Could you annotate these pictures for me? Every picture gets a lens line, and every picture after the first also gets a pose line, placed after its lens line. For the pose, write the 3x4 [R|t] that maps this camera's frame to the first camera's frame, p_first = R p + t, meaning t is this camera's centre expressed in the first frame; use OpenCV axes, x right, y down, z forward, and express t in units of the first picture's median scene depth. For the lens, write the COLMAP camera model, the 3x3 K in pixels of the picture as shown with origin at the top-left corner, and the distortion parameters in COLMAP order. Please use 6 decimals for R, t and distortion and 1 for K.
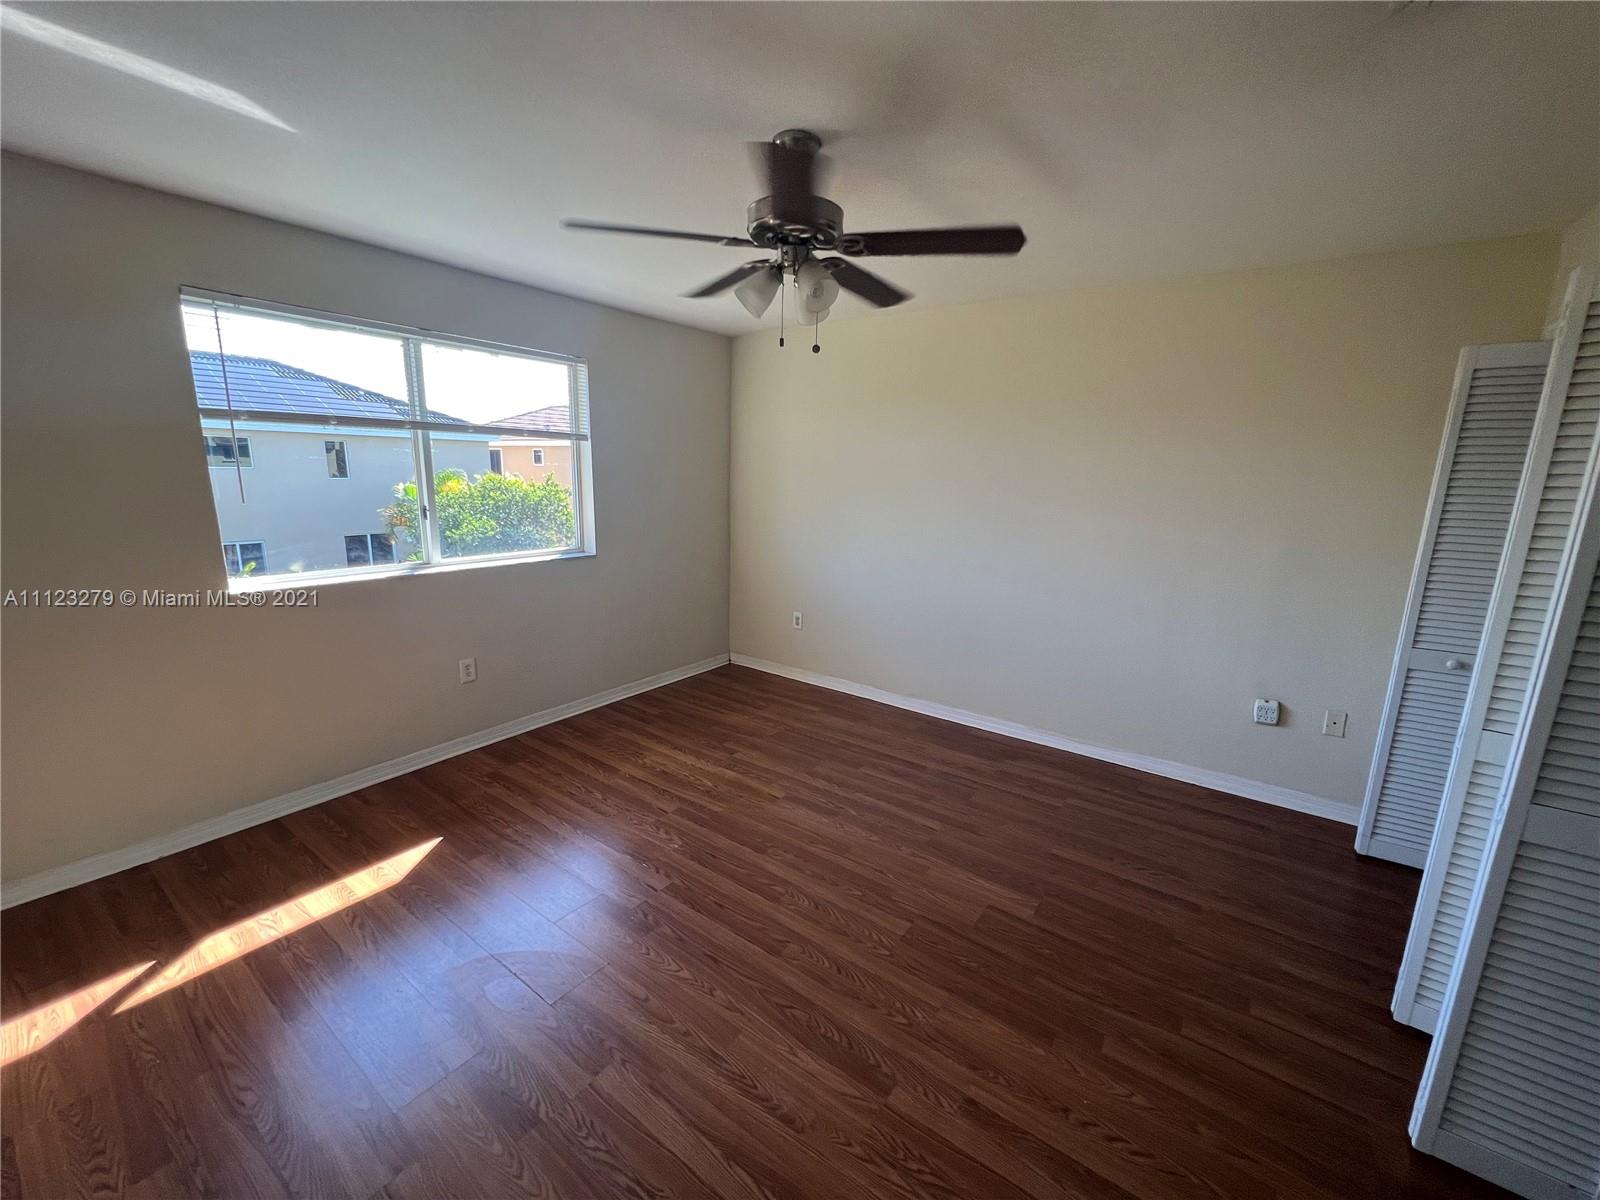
lens RADIAL K [[638.6, 0, 786.0], [0, 638.6, 602.2], [0, 0, 1]] dist [-0.001179, 0.000687]
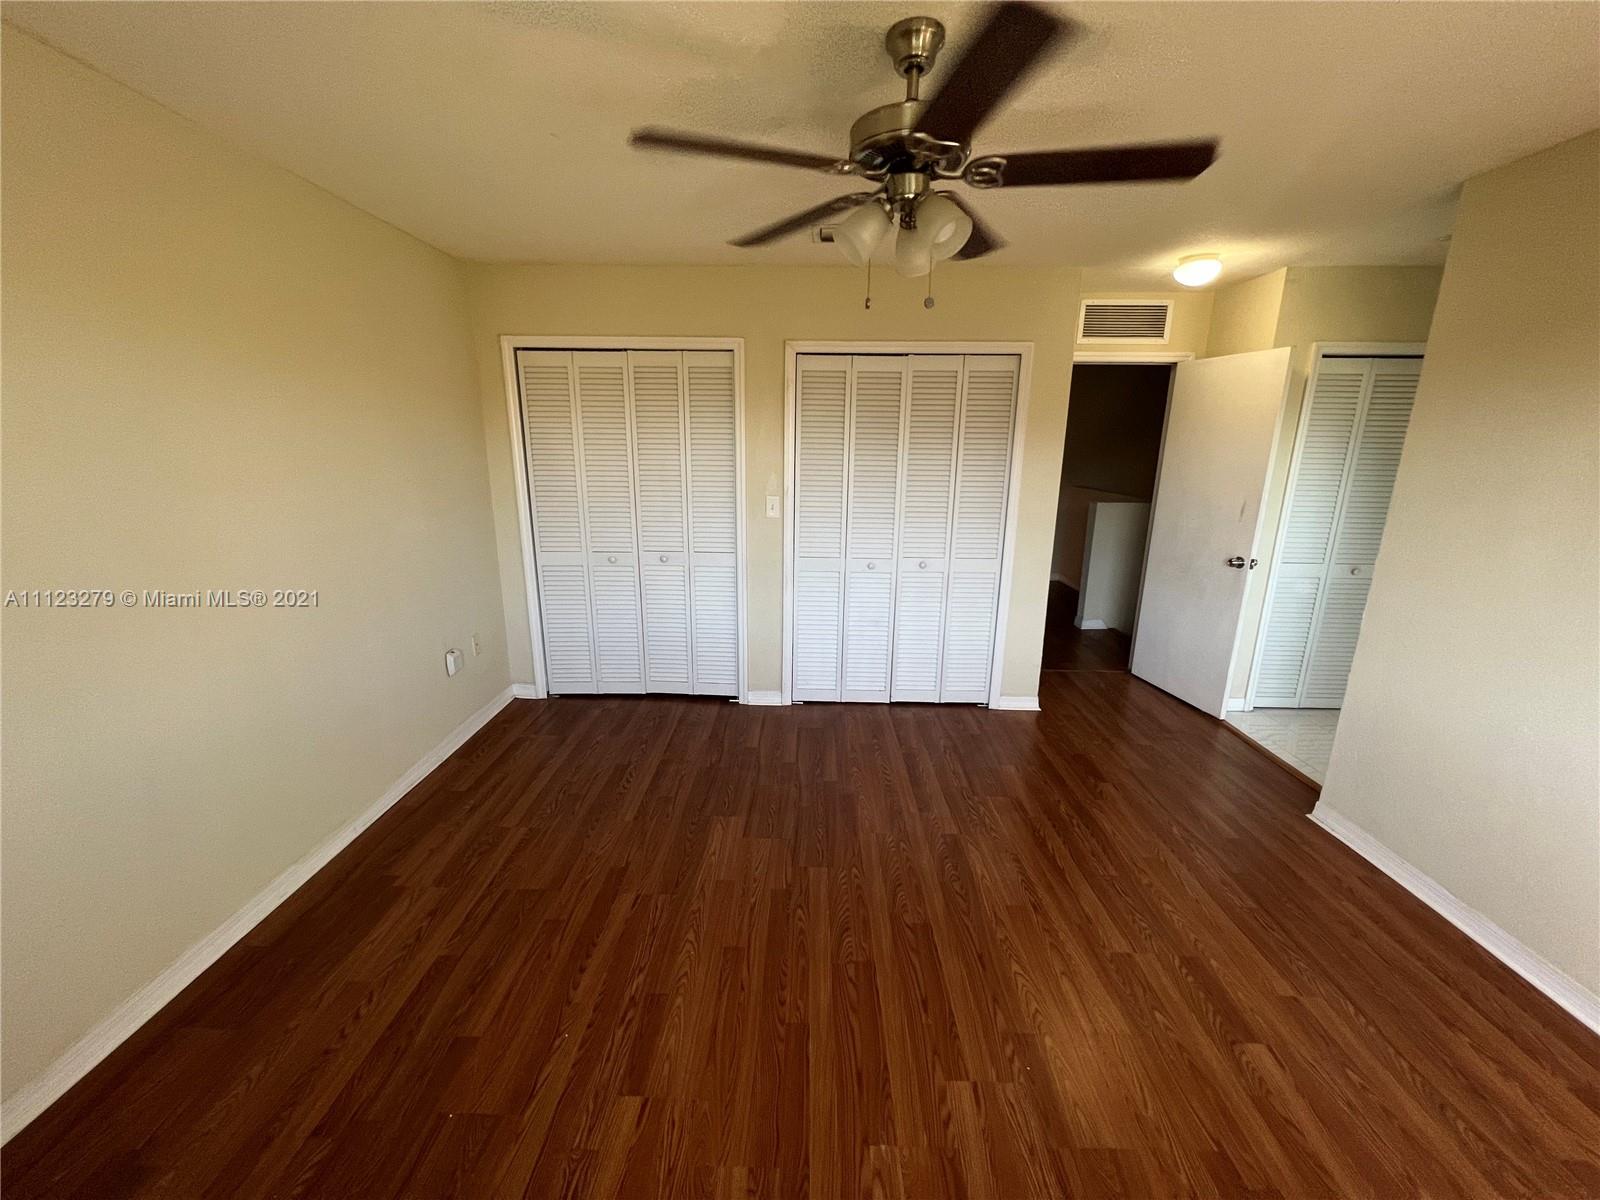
lens RADIAL K [[638.6, 0, 797.5], [0, 638.6, 596.7], [0, 0, 1]] dist [-0.001179, 0.000687]
pose [[-0.584369, -0.219695, 0.781183, -0.549360], [0.143668, 0.919439, 0.366048, -0.328611], [-0.798669, 0.326138, -0.505729, 1.425719]]
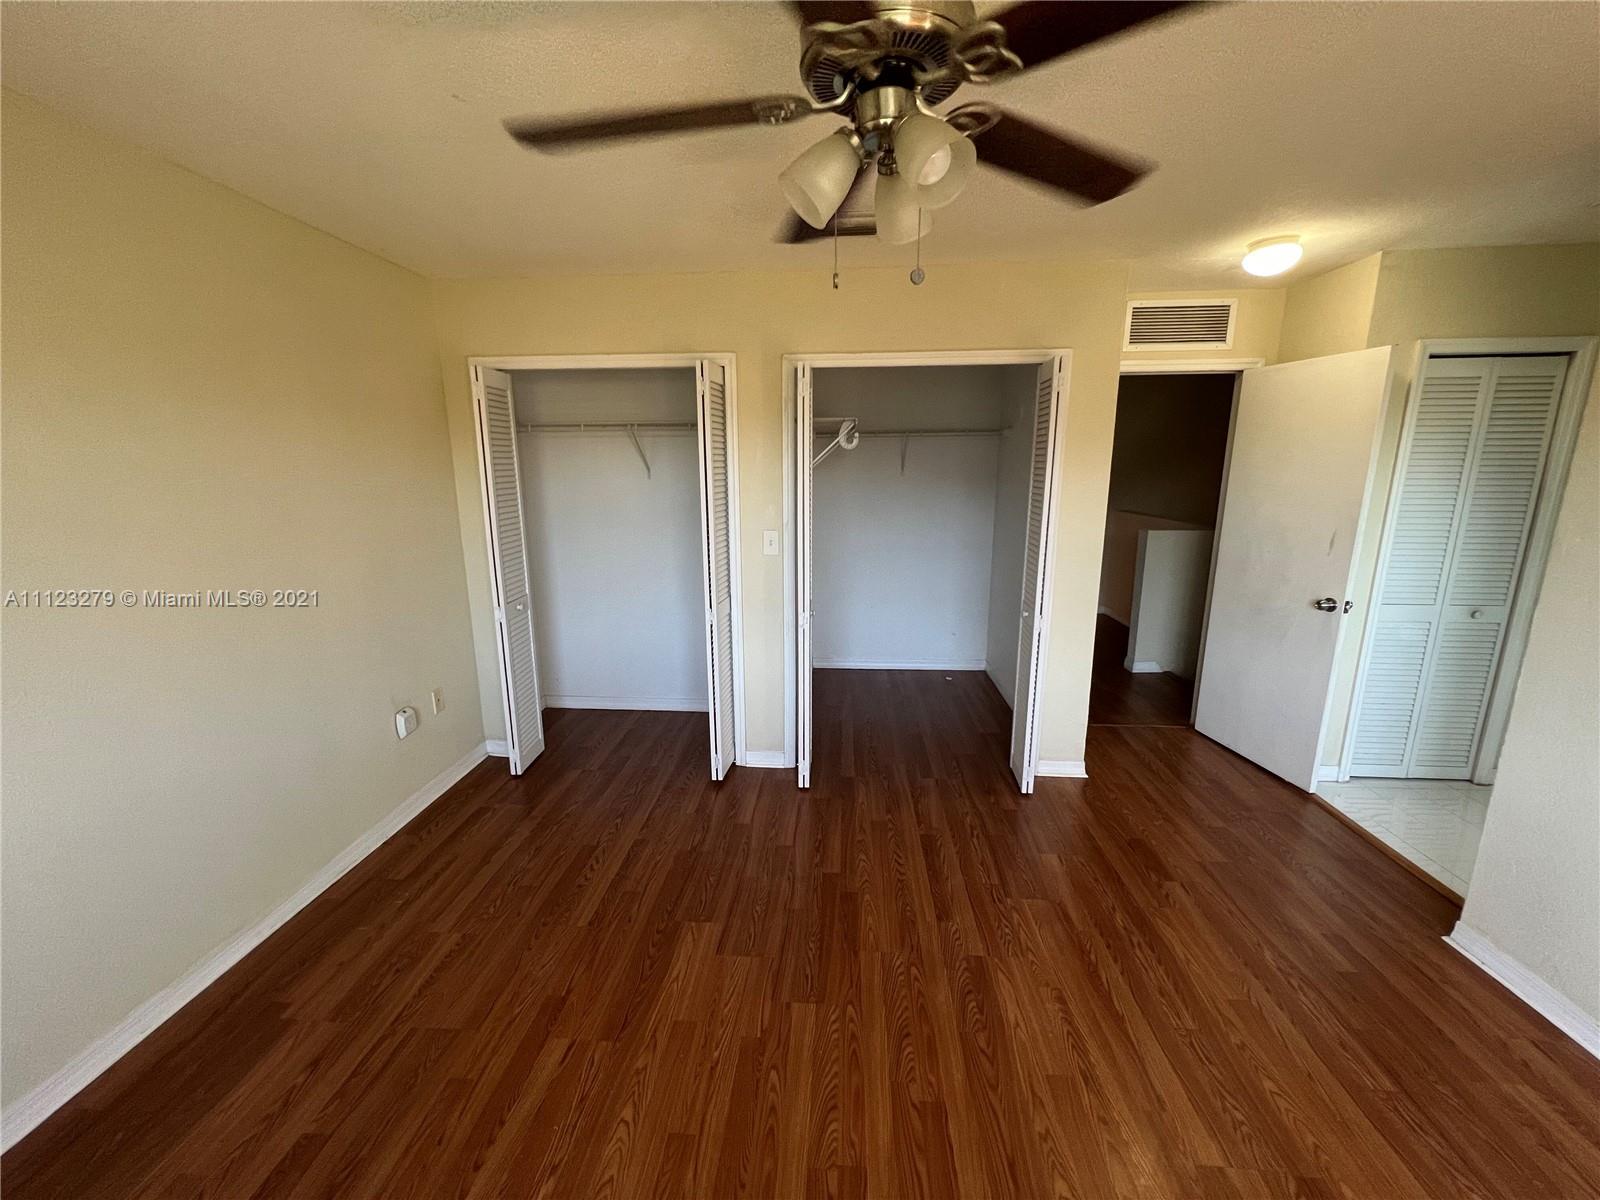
lens RADIAL K [[638.6, 0, 798.7], [0, 638.6, 597.8], [0, 0, 1]] dist [-0.001179, 0.000687]
pose [[-0.540056, -0.190087, 0.819882, -0.416751], [0.165649, 0.931099, 0.324985, -0.290843], [-0.825167, 0.311323, -0.471357, 1.237061]]
